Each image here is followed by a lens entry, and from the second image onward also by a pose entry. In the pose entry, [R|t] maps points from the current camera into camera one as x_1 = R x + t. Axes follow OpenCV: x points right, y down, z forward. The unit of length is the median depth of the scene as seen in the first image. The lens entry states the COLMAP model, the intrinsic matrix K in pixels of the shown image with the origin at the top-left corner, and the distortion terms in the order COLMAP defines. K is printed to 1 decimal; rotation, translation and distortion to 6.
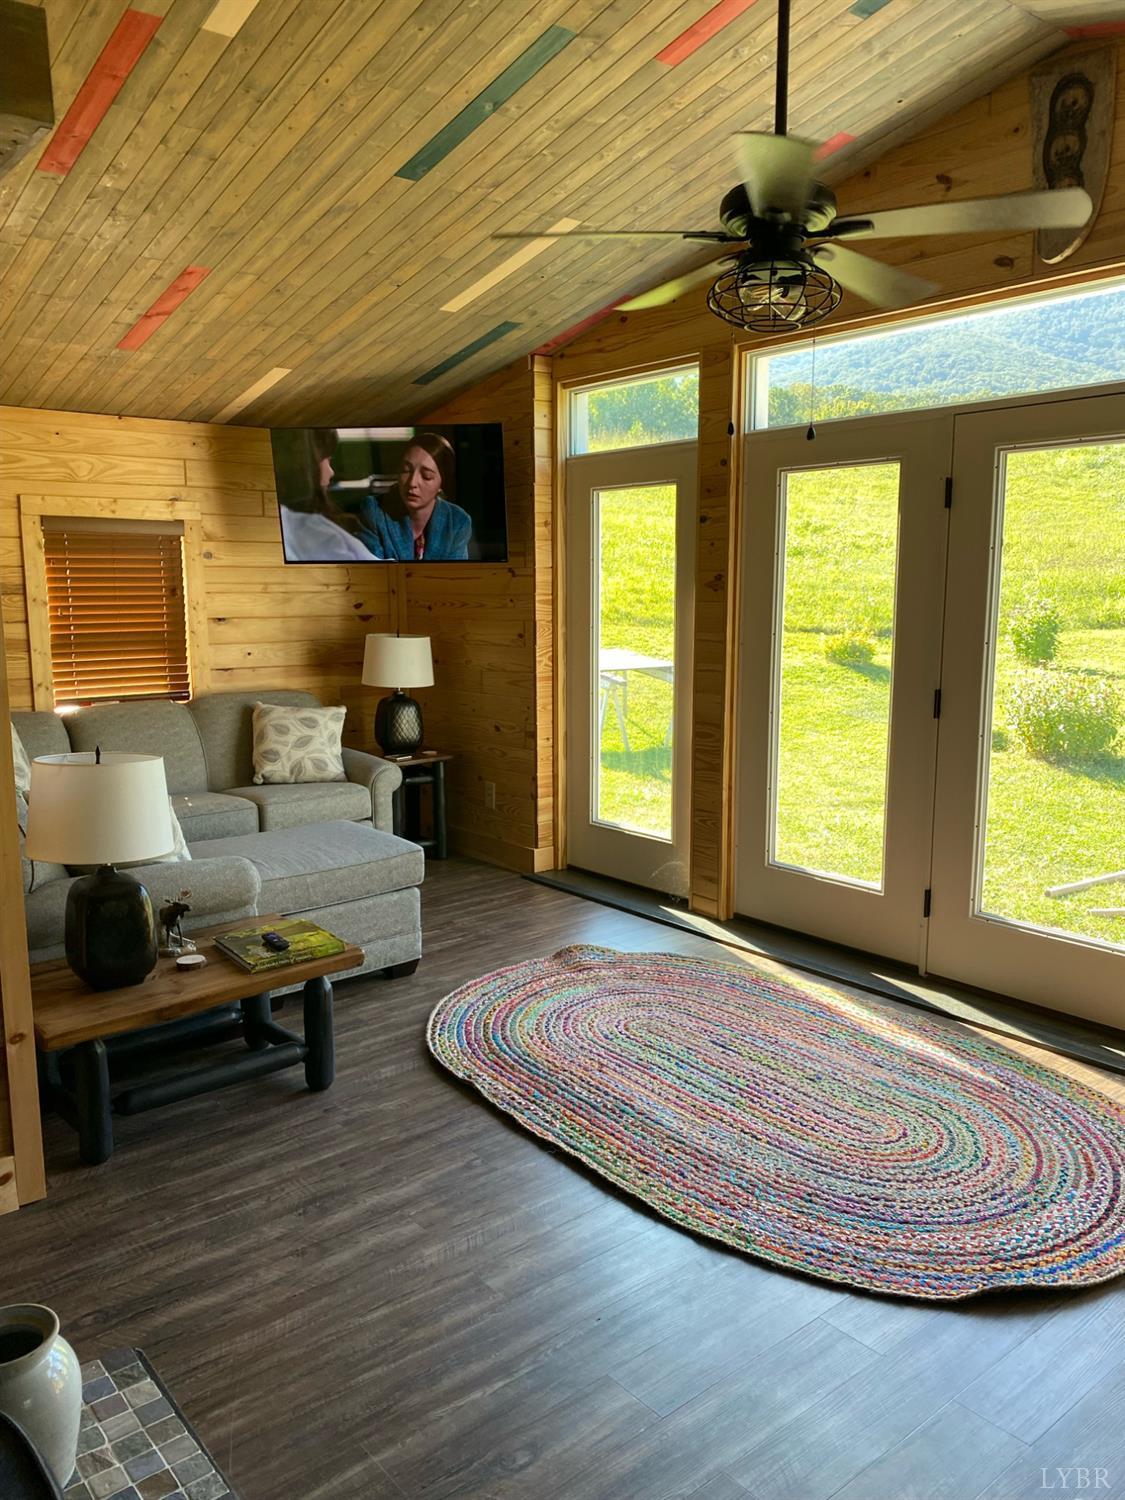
lens RADIAL K [[1131.3, 0, 563.0], [0, 1131.3, 757.9], [0, 0, 1]] dist [0.004752, -0.087176]
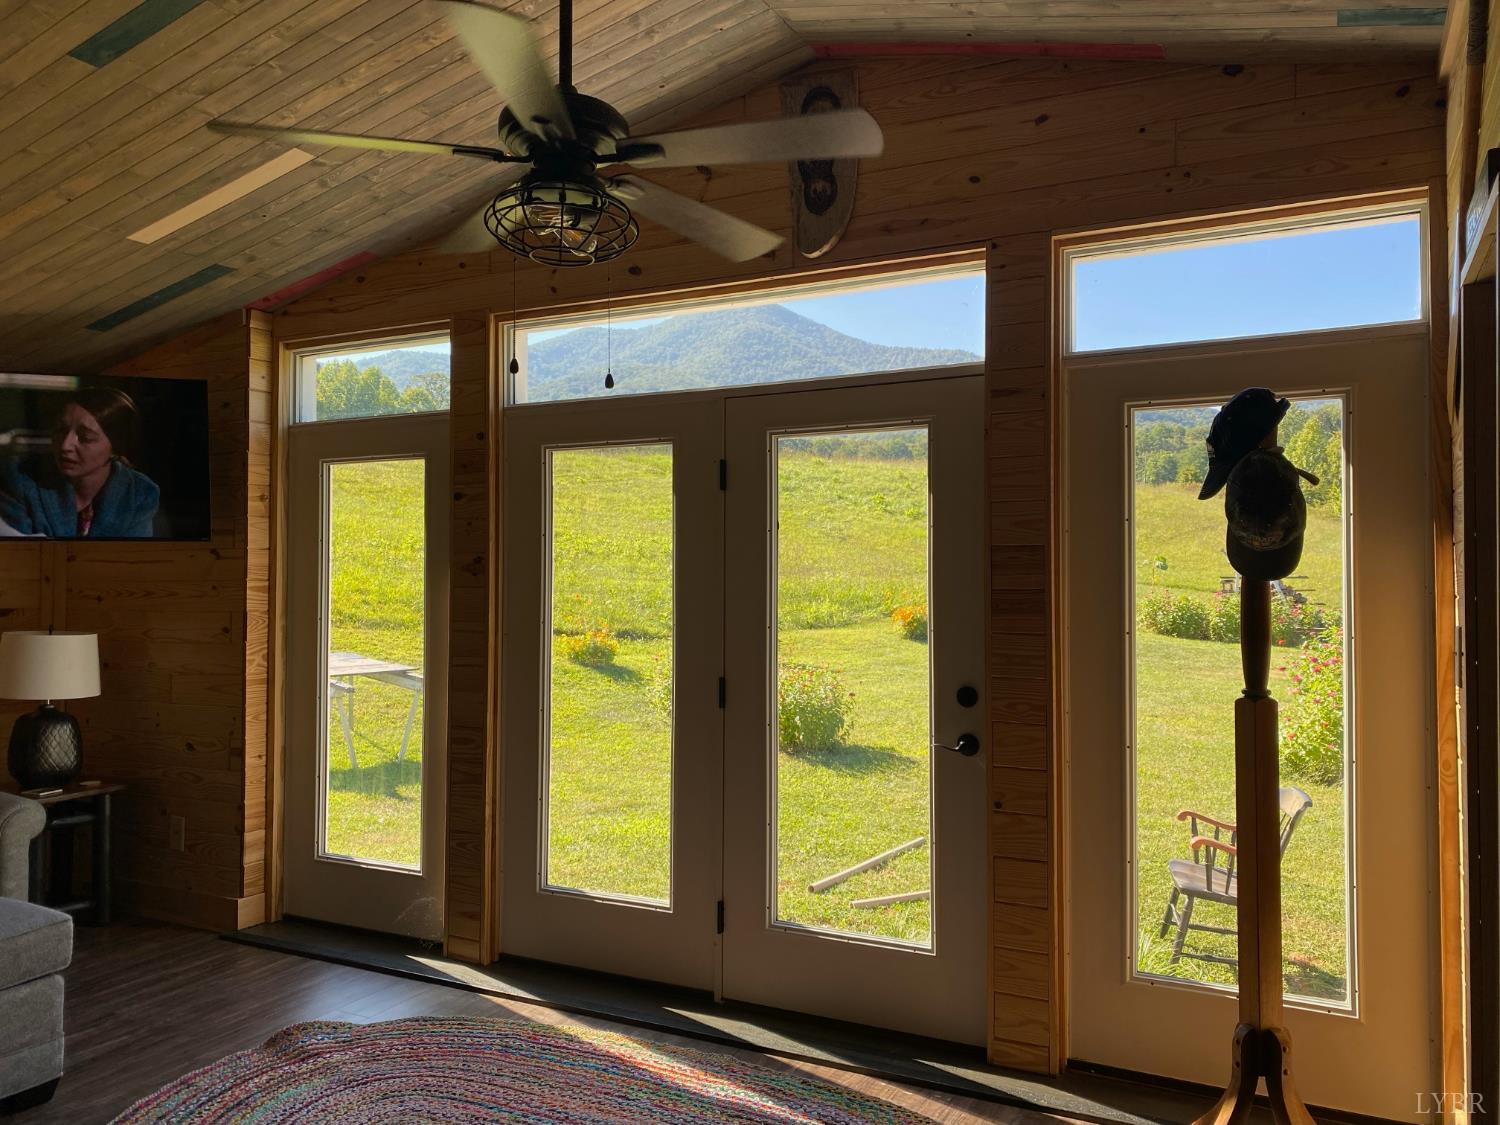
lens RADIAL K [[1129.2, 0, 767.3], [0, 1129.2, 560.8], [0, 0, 1]] dist [0.021473, -0.025841]
pose [[0.916047, 0.015738, 0.400762, -0.009016], [0.056181, 0.984343, -0.167072, 0.001517], [-0.397117, 0.175561, 0.900820, 0.113233]]
